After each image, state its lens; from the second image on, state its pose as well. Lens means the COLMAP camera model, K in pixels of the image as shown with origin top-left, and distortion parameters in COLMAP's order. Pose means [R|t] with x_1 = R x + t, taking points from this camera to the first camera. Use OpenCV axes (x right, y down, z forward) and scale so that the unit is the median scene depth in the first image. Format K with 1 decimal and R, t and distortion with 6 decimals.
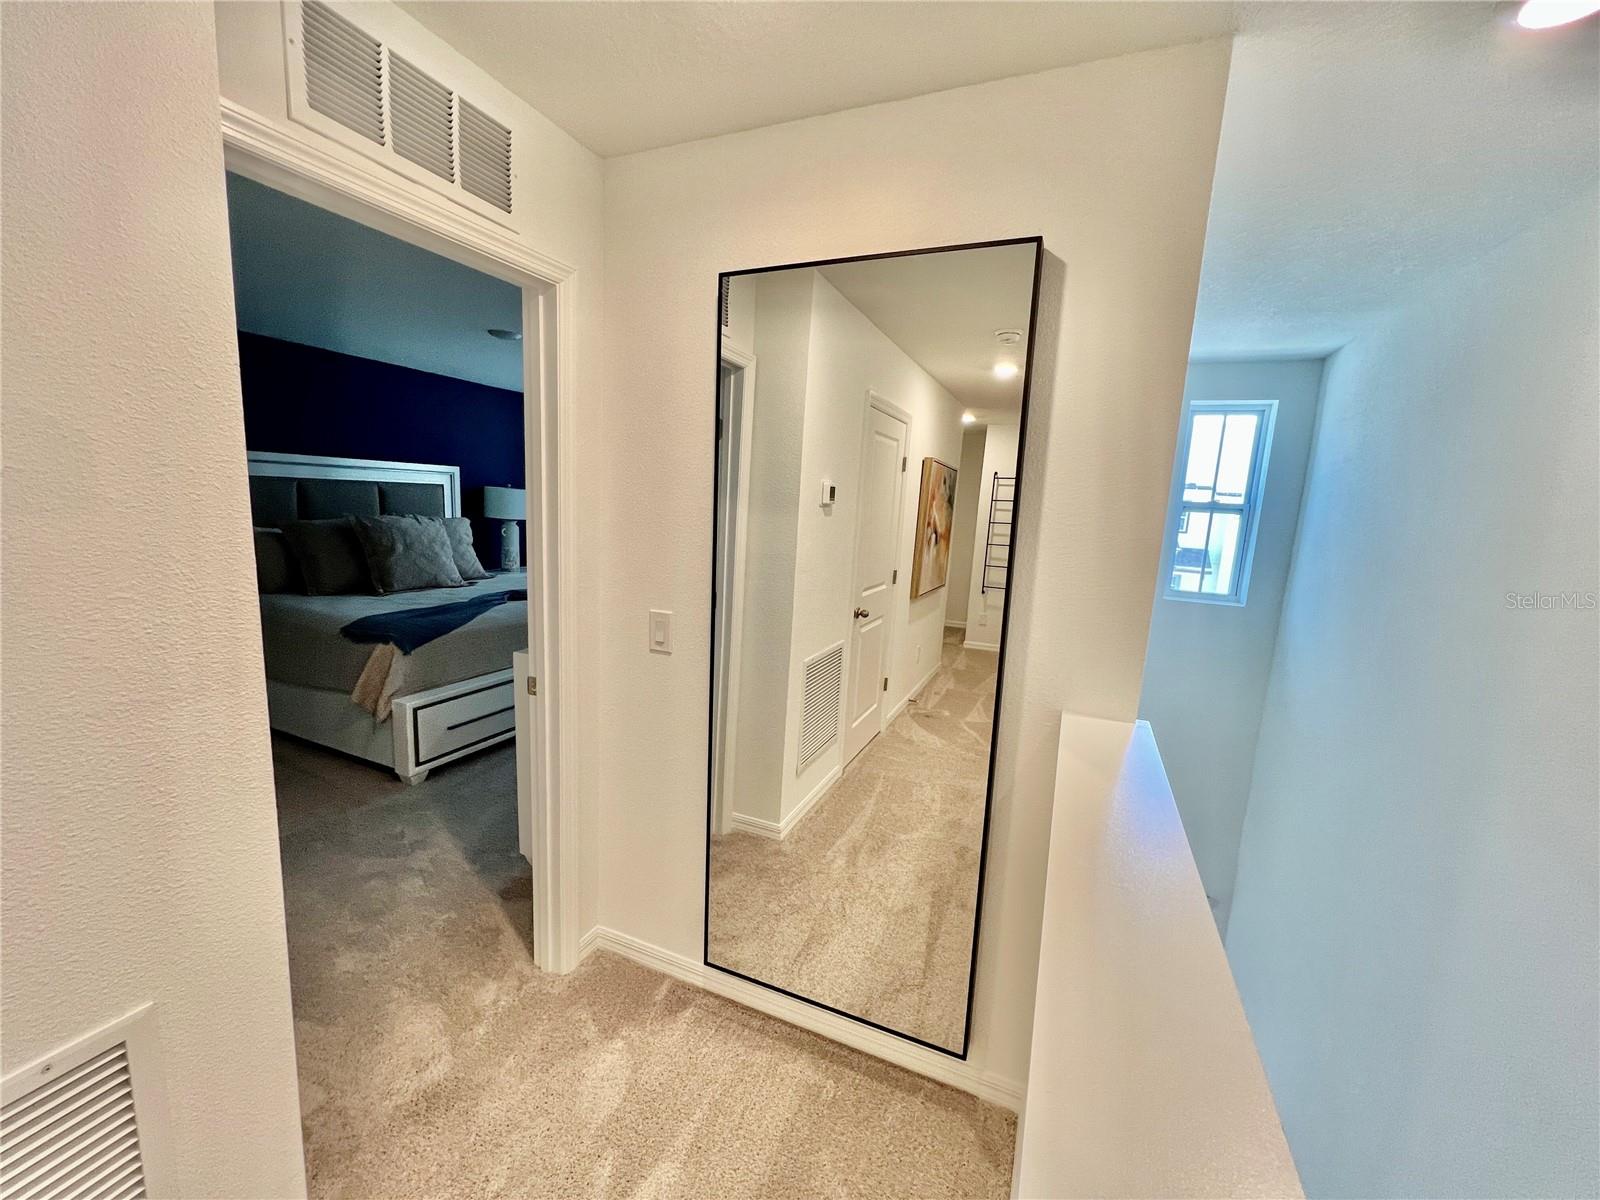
lens RADIAL K [[646.1, 0, 802.9], [0, 646.1, 600.5], [0, 0, 1]] dist [0.004228, -0.000504]
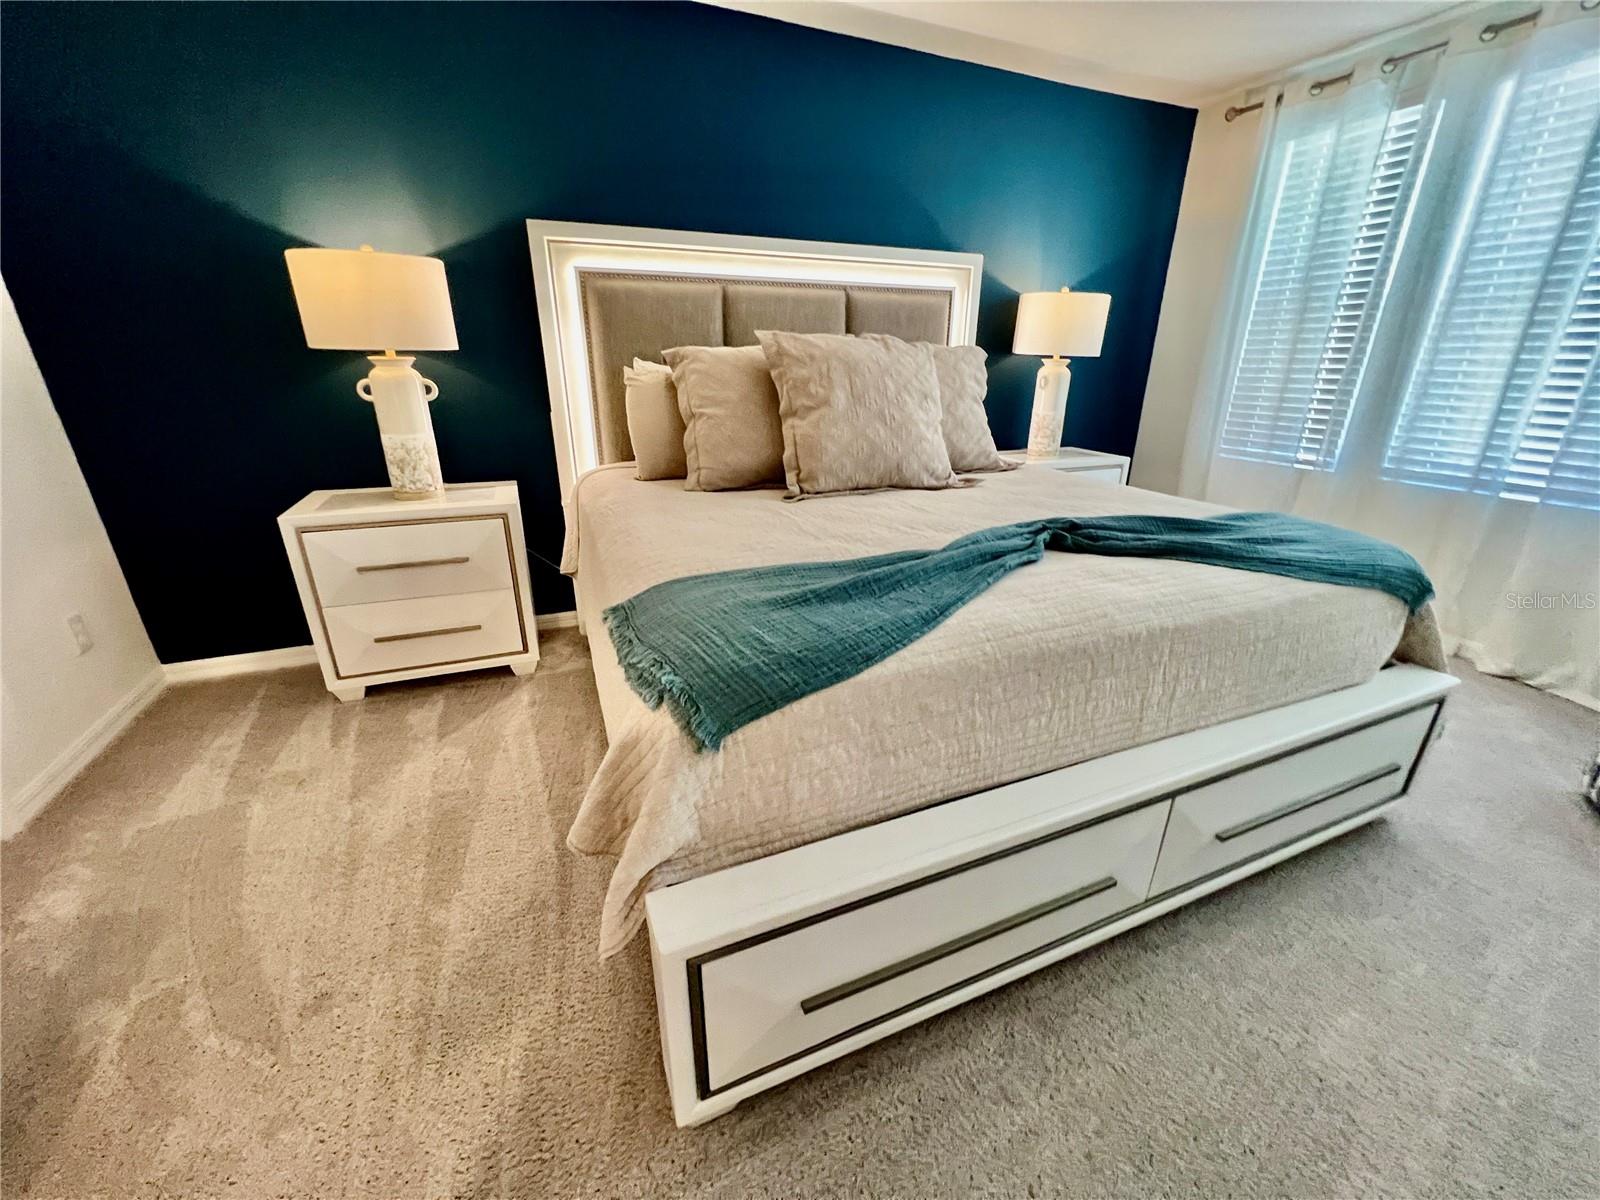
lens RADIAL K [[641.5, 0, 802.7], [0, 641.5, 600.3], [0, 0, 1]] dist [0.001826, 0.000035]
pose [[0.731211, 0.202893, -0.651280, -0.287069], [-0.078374, 0.973408, 0.215253, -0.035213], [0.677634, -0.106352, 0.727668, 0.586687]]
